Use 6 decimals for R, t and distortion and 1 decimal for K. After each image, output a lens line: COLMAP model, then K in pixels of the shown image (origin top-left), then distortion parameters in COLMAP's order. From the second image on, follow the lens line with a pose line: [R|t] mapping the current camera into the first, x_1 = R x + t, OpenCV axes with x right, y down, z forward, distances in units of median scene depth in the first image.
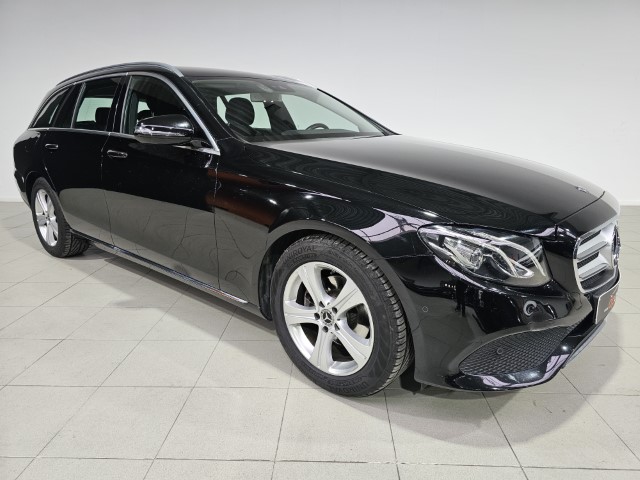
lens RADIAL K [[439.4, 0, 320.3], [0, 439.4, 233.8], [0, 0, 1]] dist [0.015131, -0.018080]
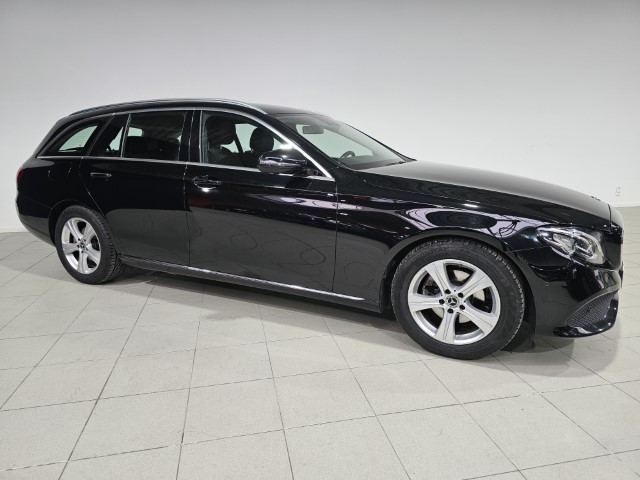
lens RADIAL K [[439.4, 0, 303.6], [0, 439.4, 236.6], [0, 0, 1]] dist [0.015131, -0.018080]
pose [[0.971381, -0.052452, 0.231662, -0.701946], [0.060907, 0.997708, -0.029493, 0.007255], [-0.229584, 0.042759, 0.972349, -0.190455]]
